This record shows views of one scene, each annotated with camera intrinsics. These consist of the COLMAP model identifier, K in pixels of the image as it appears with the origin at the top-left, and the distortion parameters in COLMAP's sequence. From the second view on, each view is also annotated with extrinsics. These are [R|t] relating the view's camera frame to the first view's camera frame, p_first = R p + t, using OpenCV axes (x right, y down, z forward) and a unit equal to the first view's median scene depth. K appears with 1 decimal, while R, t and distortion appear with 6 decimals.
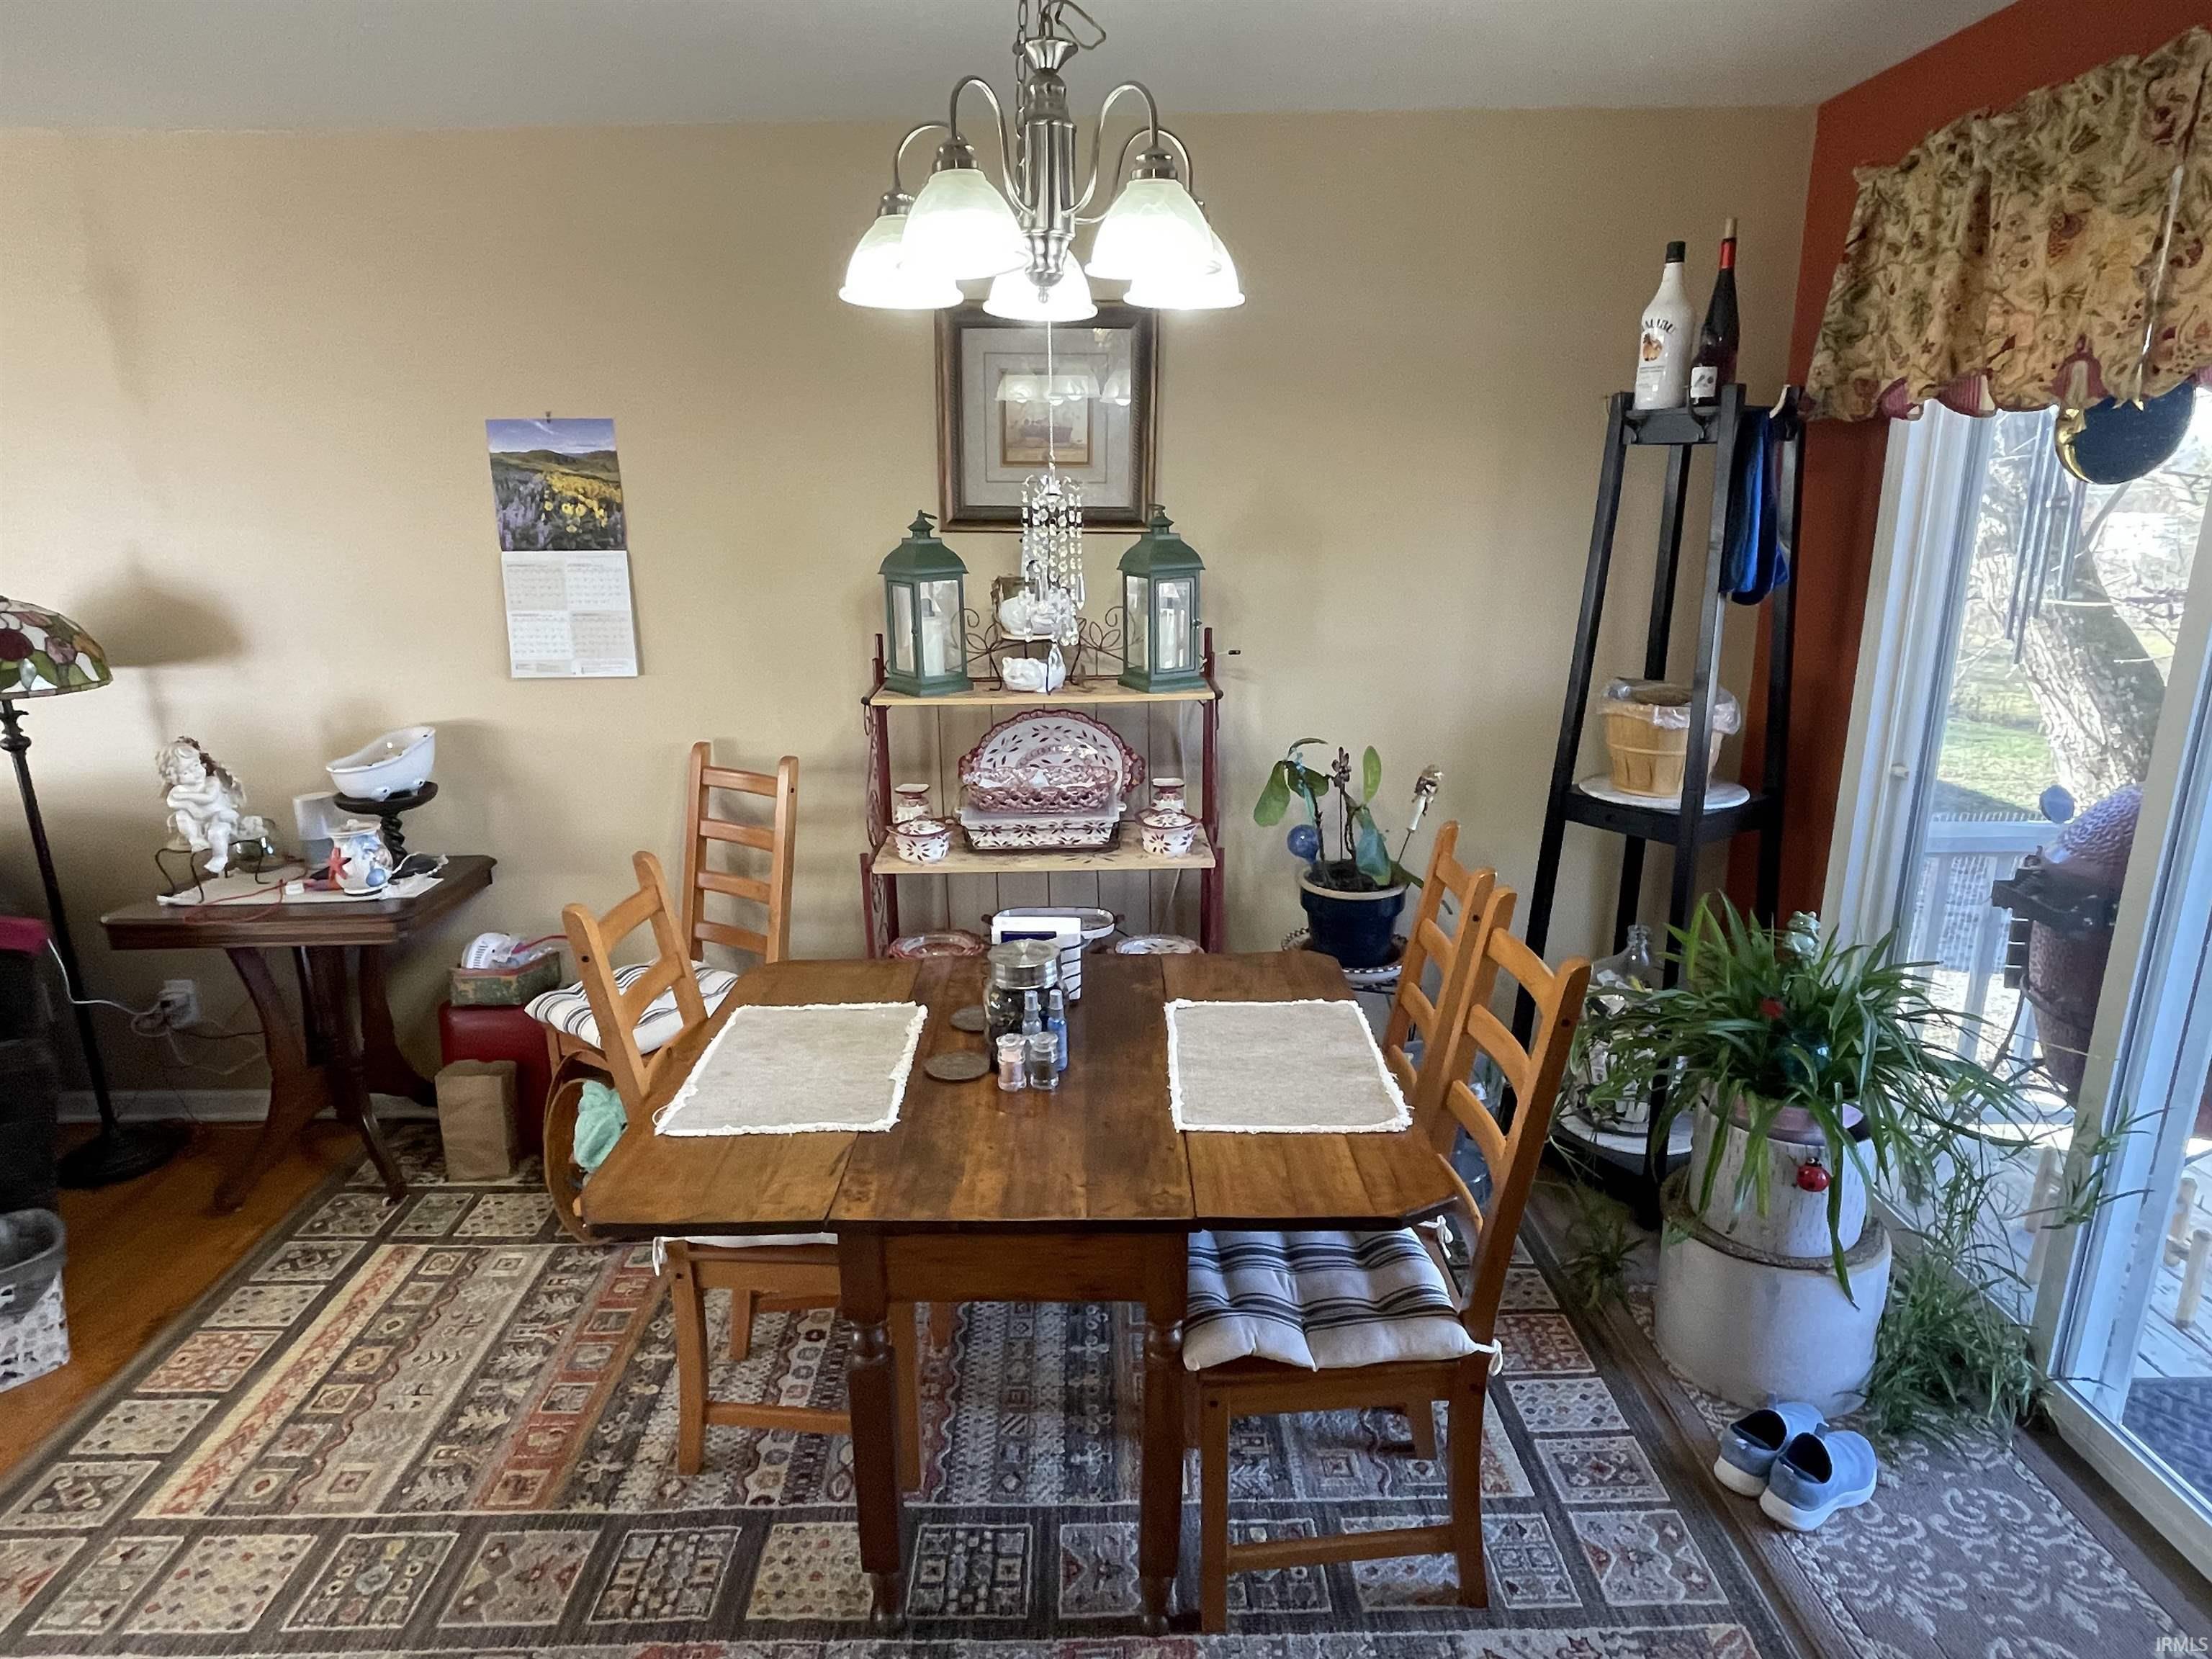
lens RADIAL K [[1260.0, 0, 1094.6], [0, 1260.0, 842.9], [0, 0, 1]] dist [0.000764, 0.002147]
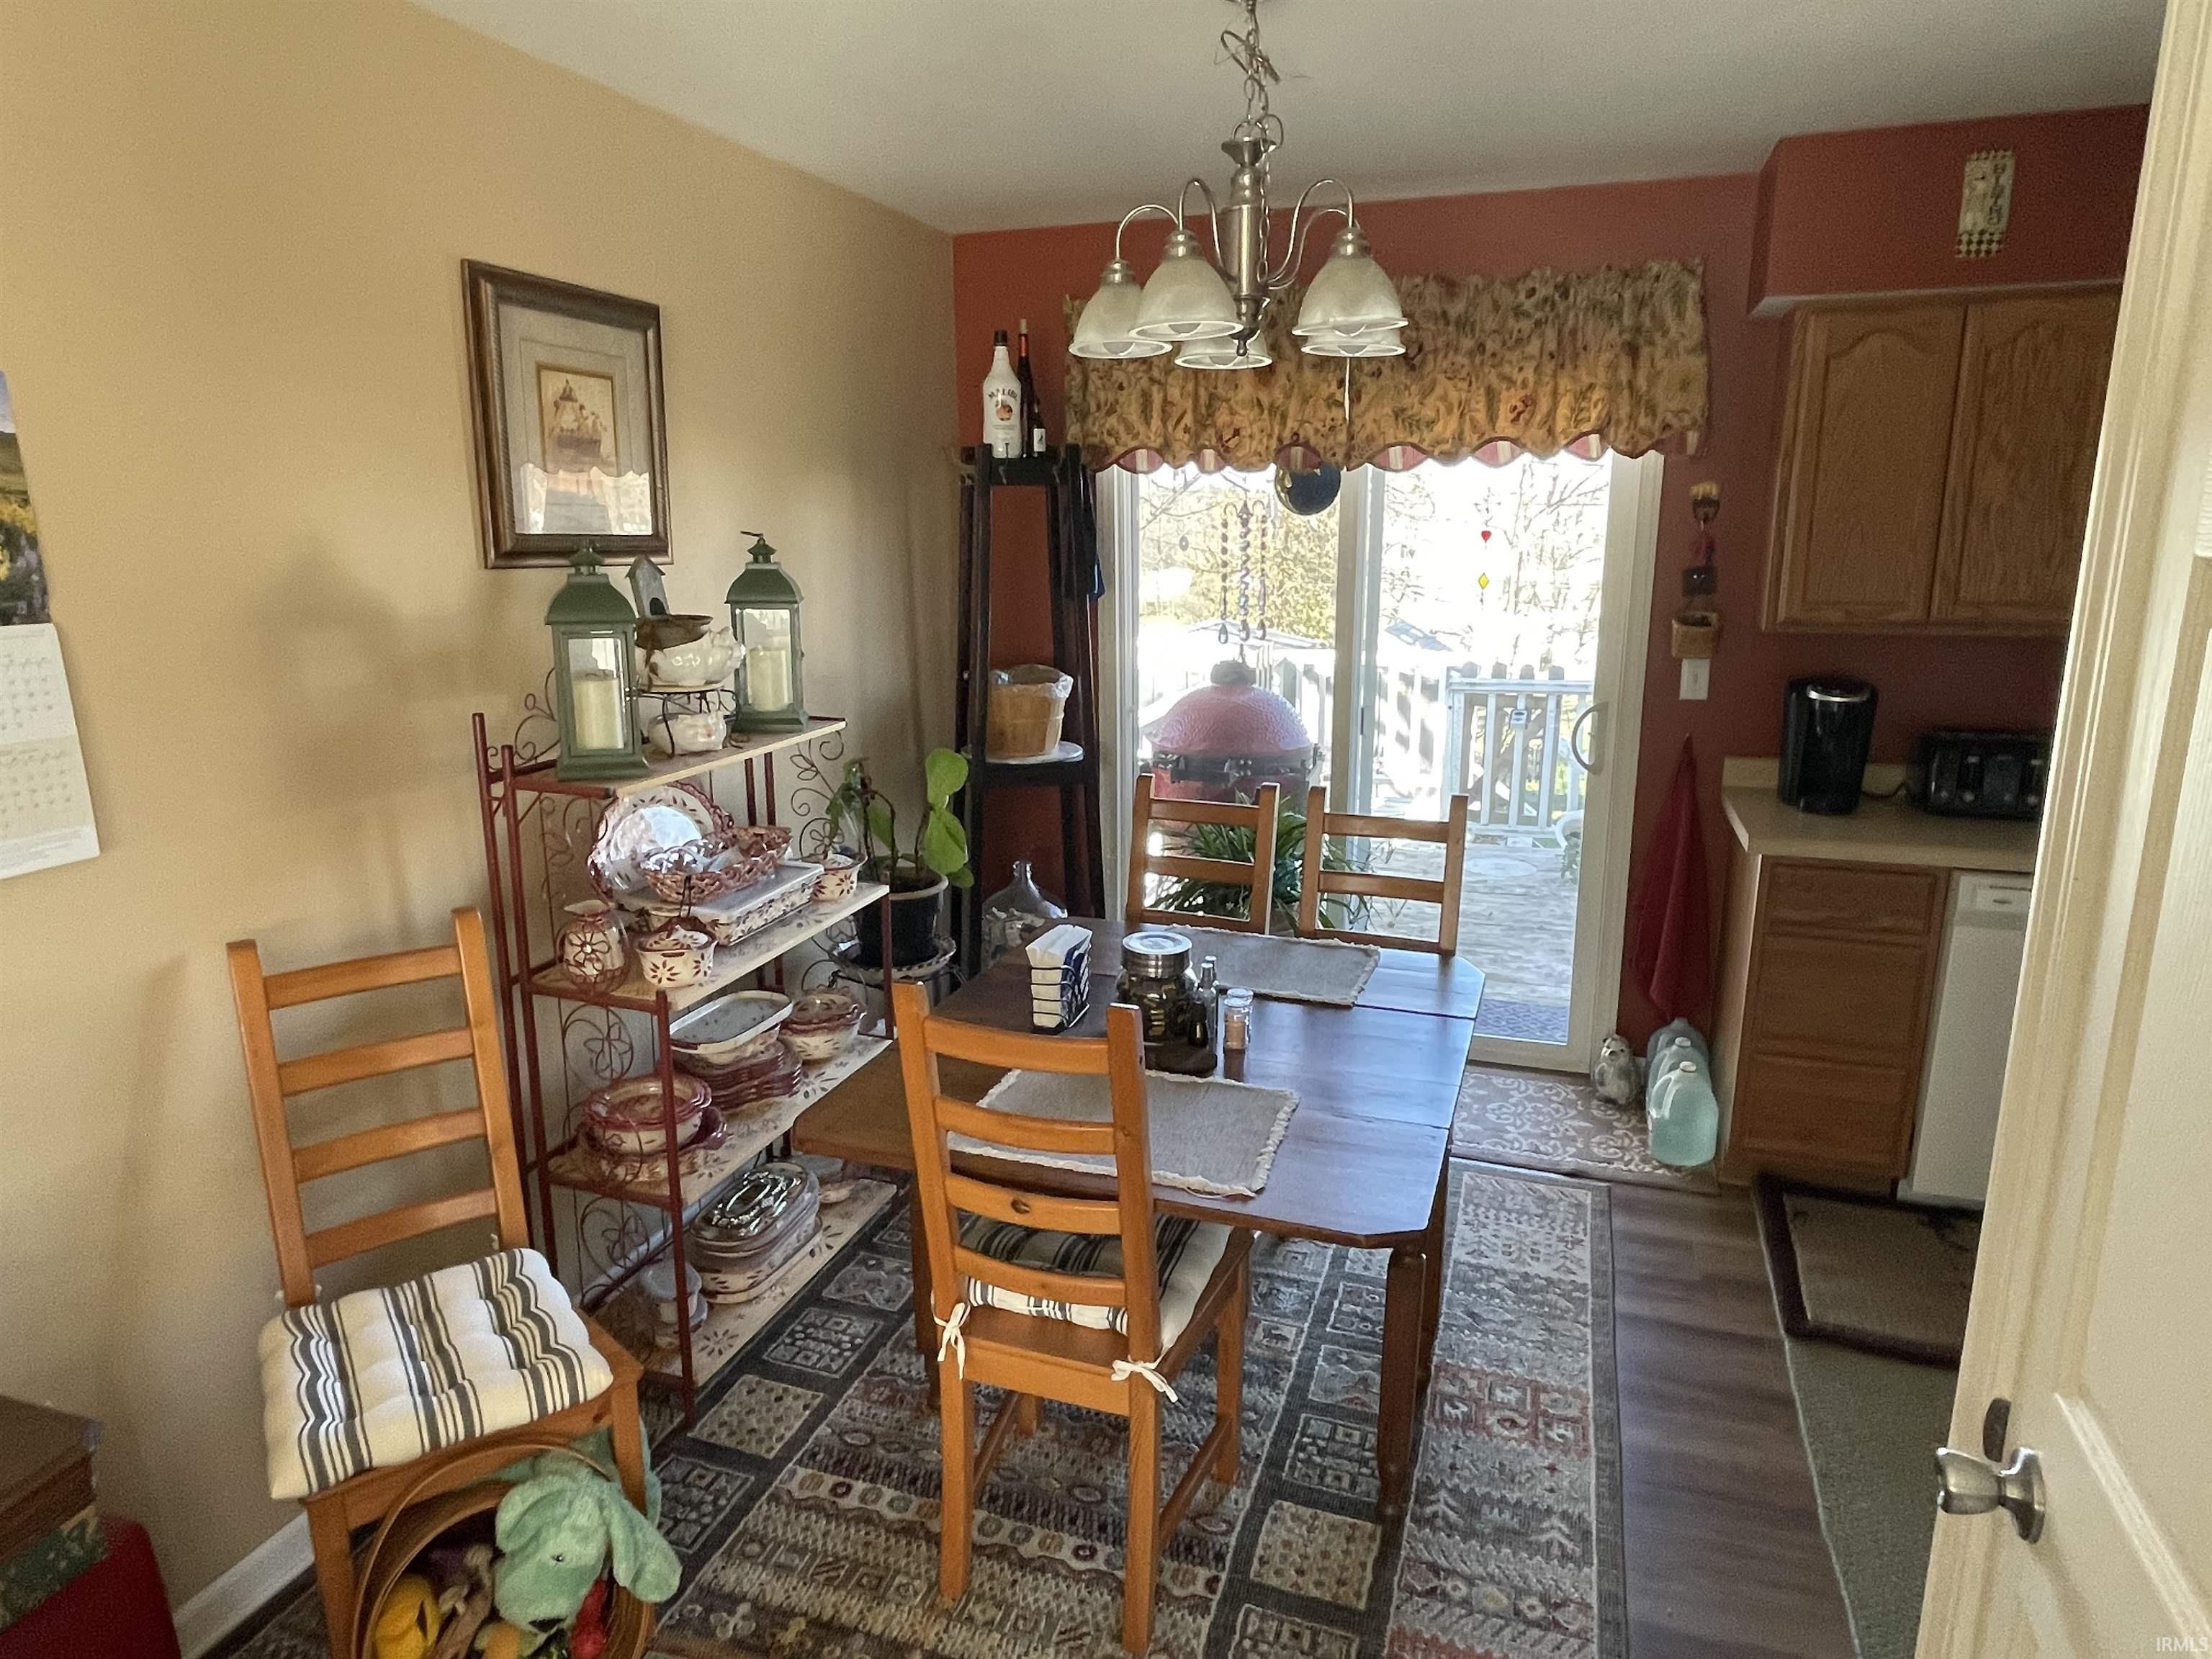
lens RADIAL K [[1350.1, 0, 1089.3], [0, 1350.1, 824.6], [0, 0, 1]] dist [0.037683, -0.000133]
pose [[0.344098, -0.204259, 0.916447, -1.101034], [0.255896, 0.959503, 0.117774, -0.156922], [-0.903390, 0.193989, 0.382432, 0.587197]]
